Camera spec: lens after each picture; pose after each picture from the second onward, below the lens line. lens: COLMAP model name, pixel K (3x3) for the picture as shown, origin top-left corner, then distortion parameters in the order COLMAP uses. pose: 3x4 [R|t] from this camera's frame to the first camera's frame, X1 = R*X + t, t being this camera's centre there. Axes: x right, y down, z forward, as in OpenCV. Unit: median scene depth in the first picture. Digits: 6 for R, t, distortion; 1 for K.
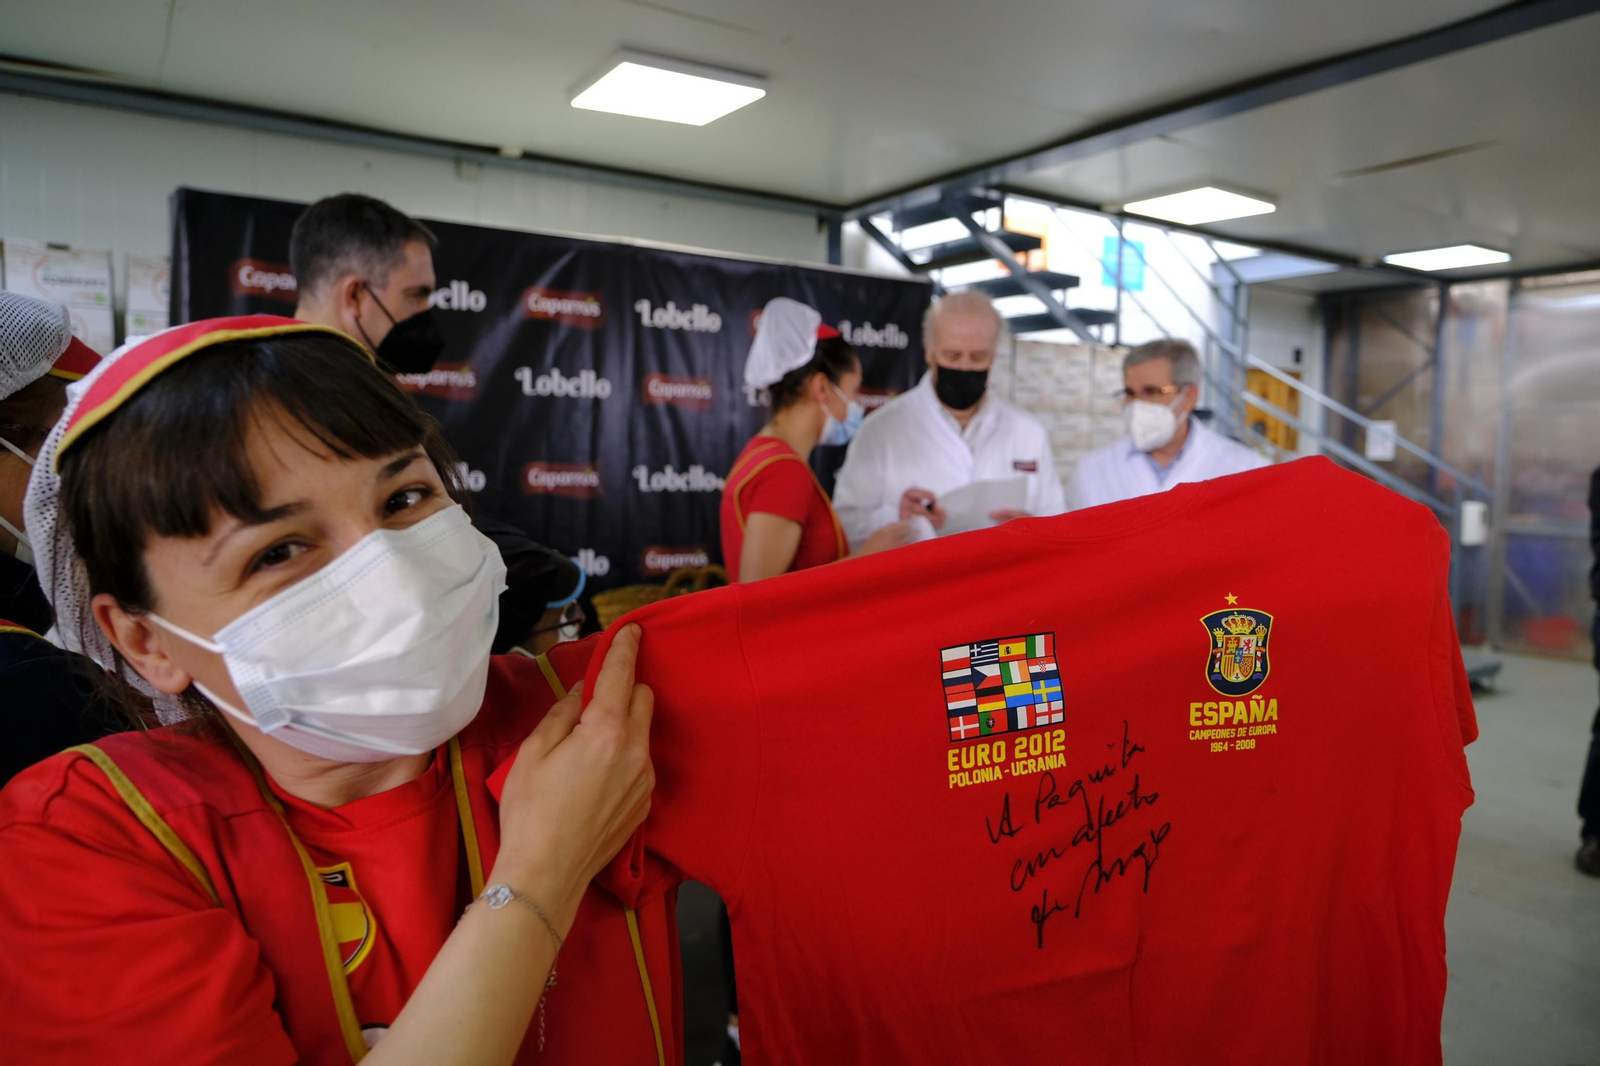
lens RADIAL K [[1099.6, 0, 811.2], [0, 1099.6, 534.1], [0, 0, 1]] dist [-0.022751, 0.004507]
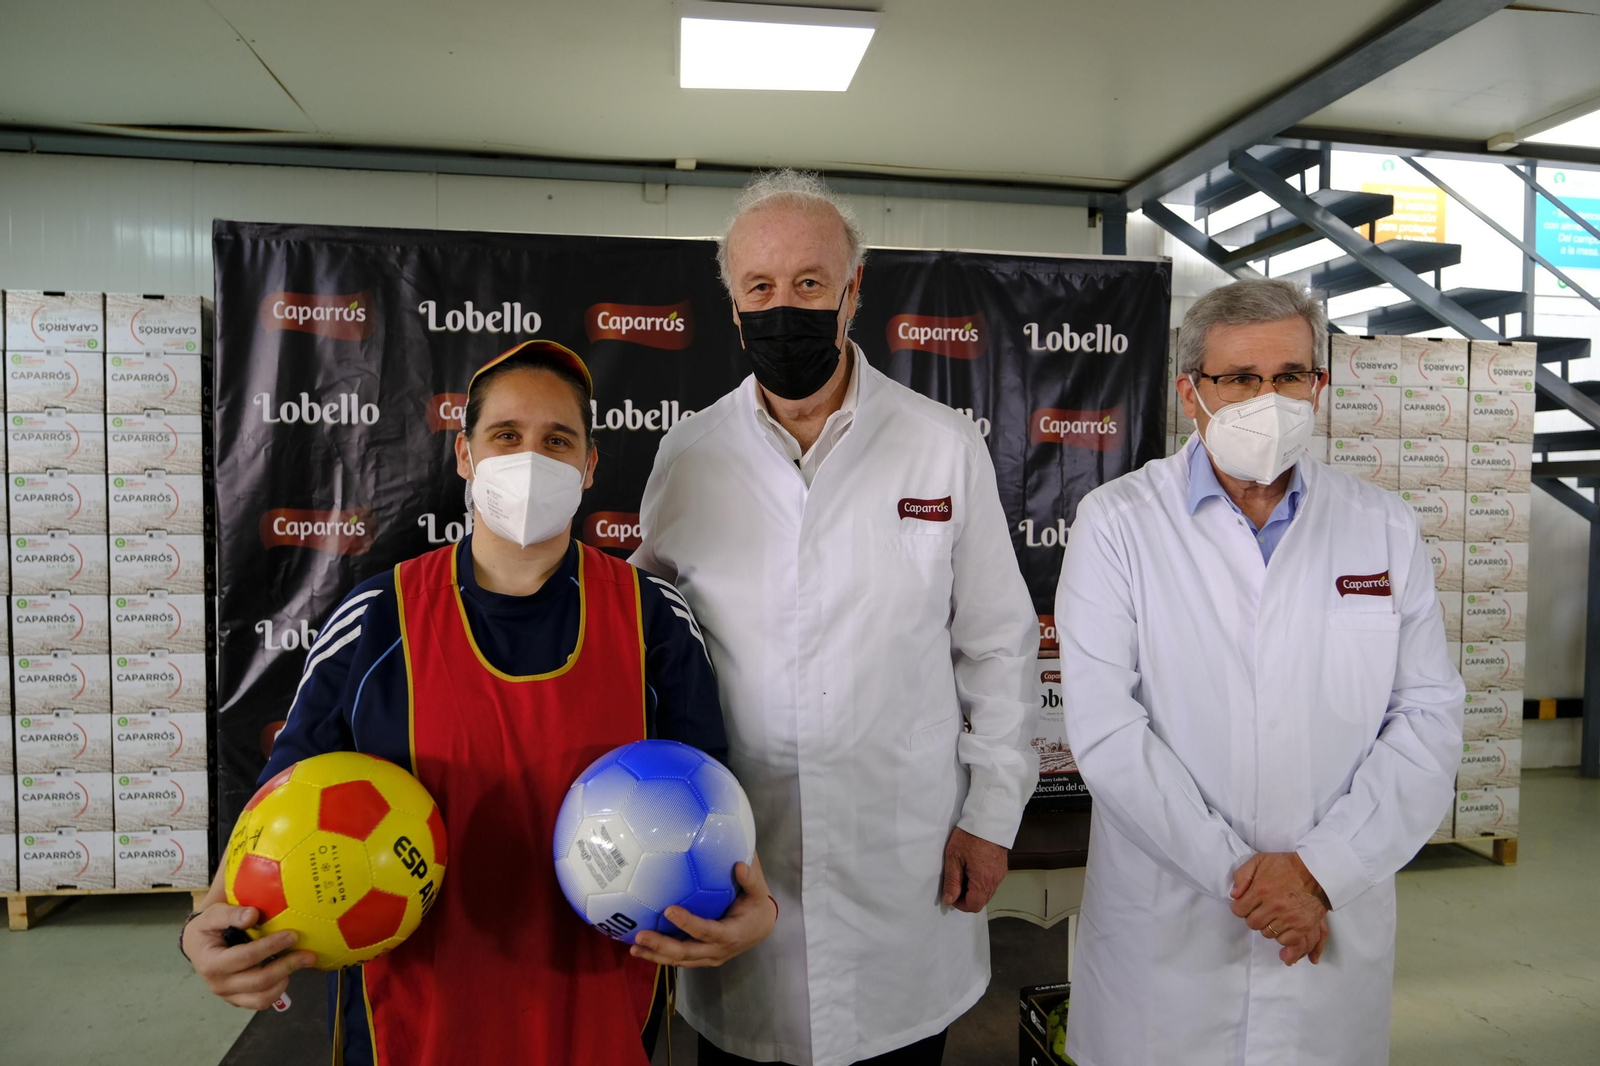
lens RADIAL K [[1099.6, 0, 801.8], [0, 1099.6, 532.1], [0, 0, 1]] dist [-0.022751, 0.004507]
pose [[0.913151, 0.004575, -0.407595, 0.152520], [-0.022596, 0.998968, -0.039410, -0.013011], [0.406994, 0.045197, 0.912312, 0.198546]]
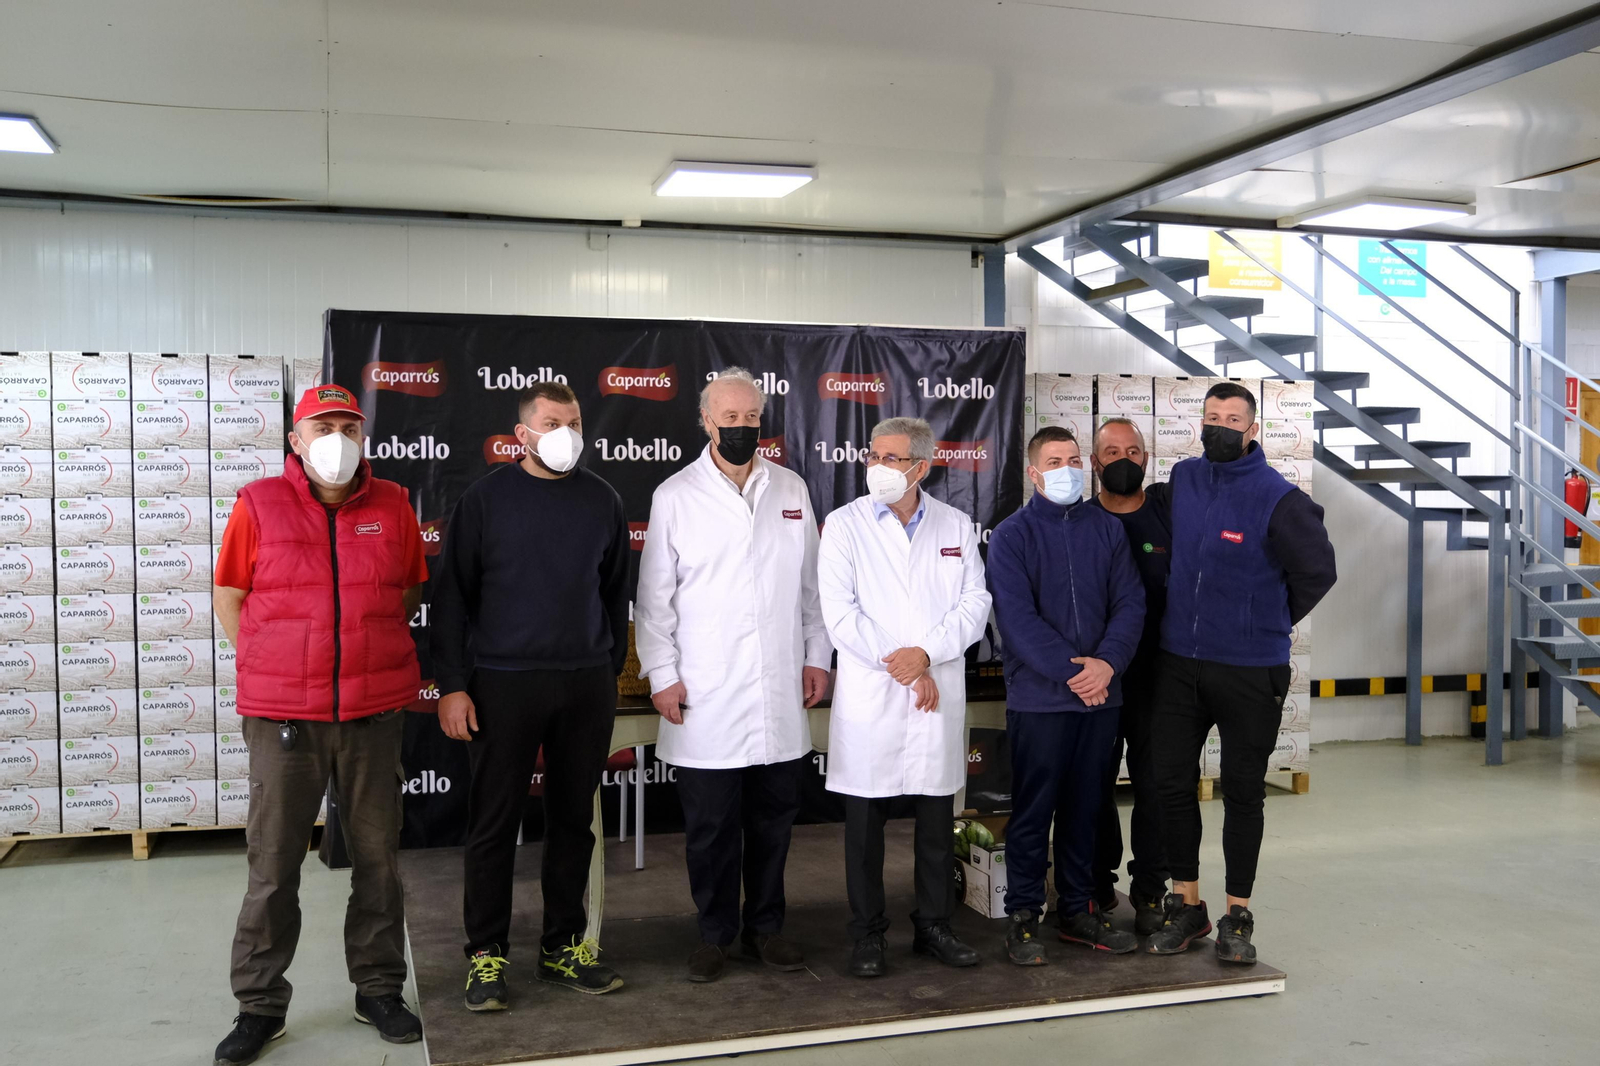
lens RADIAL K [[1576.6, 0, 808.5], [0, 1576.6, 532.3], [0, 0, 1]] dist [-0.033612, 0.000000]
pose [[0.958548, -0.010286, -0.284746, 0.267445], [-0.003926, 0.998776, -0.049298, 0.016688], [0.284904, 0.048372, 0.957335, -0.326087]]
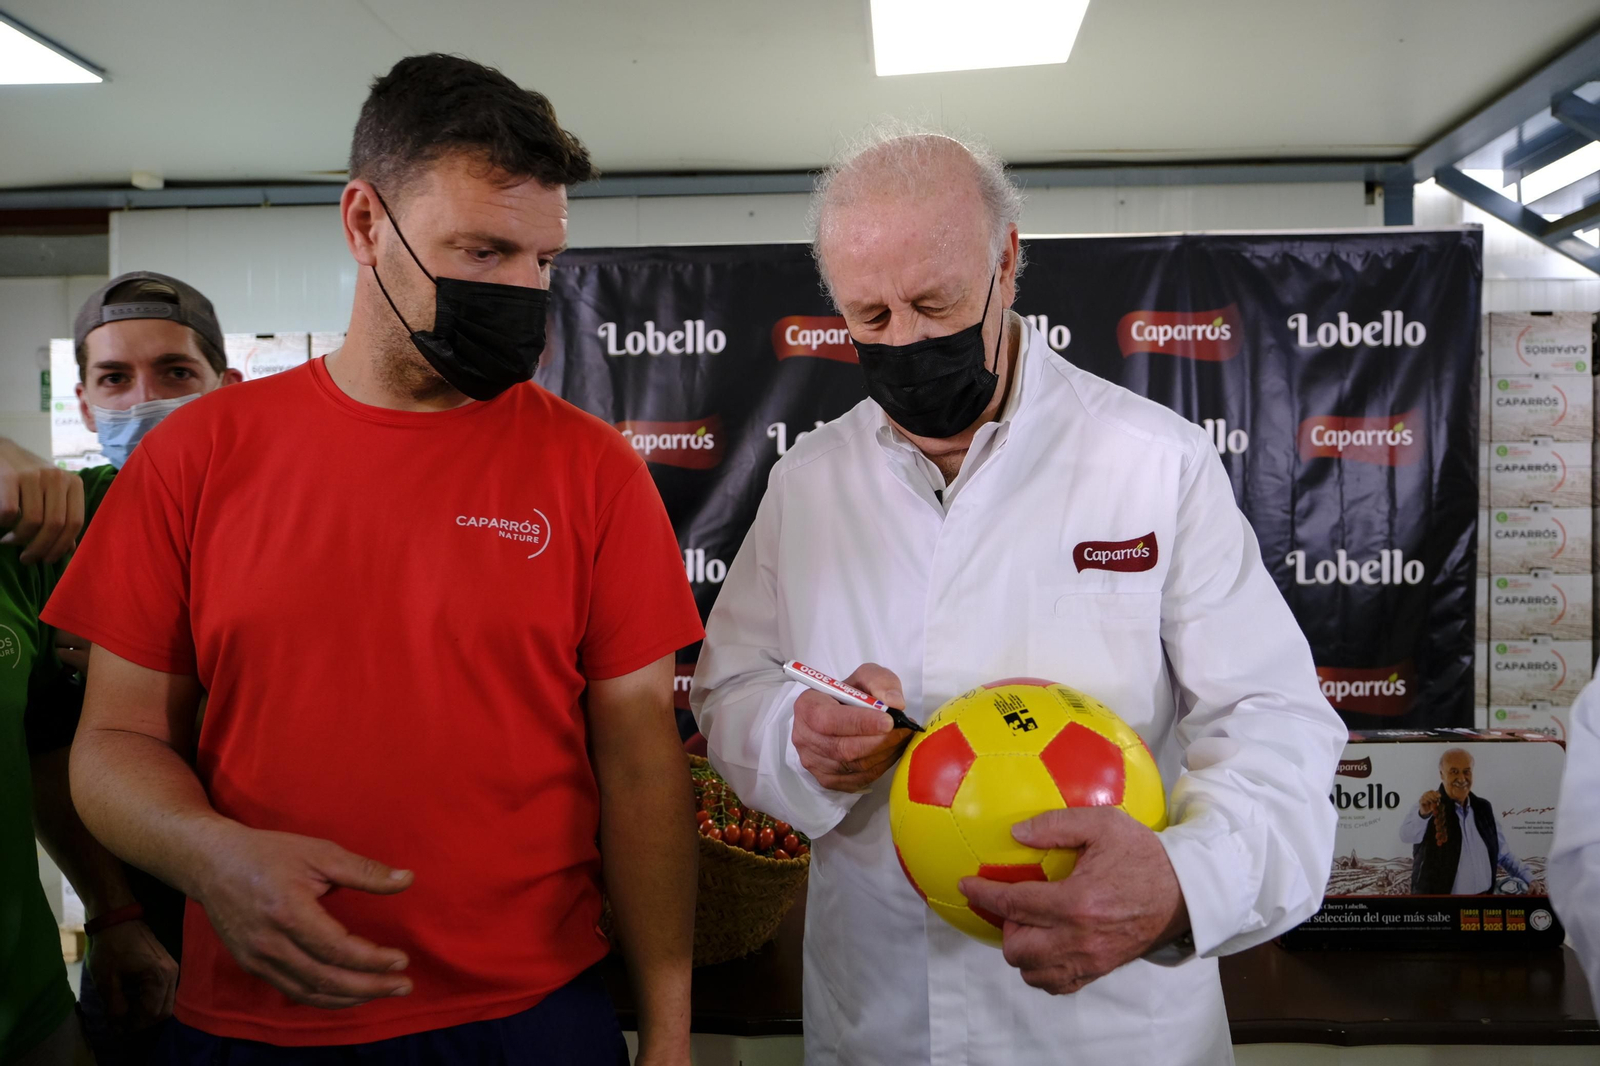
lens RADIAL K [[1099.6, 0, 793.8], [0, 1099.6, 531.7], [0, 0, 1]] dist [-0.022751, 0.004507]
pose [[0.800113, -0.014349, -0.599678, 0.135181], [-0.024448, 0.998103, -0.056502, -0.021454], [0.599351, 0.059869, 0.798244, 0.263828]]
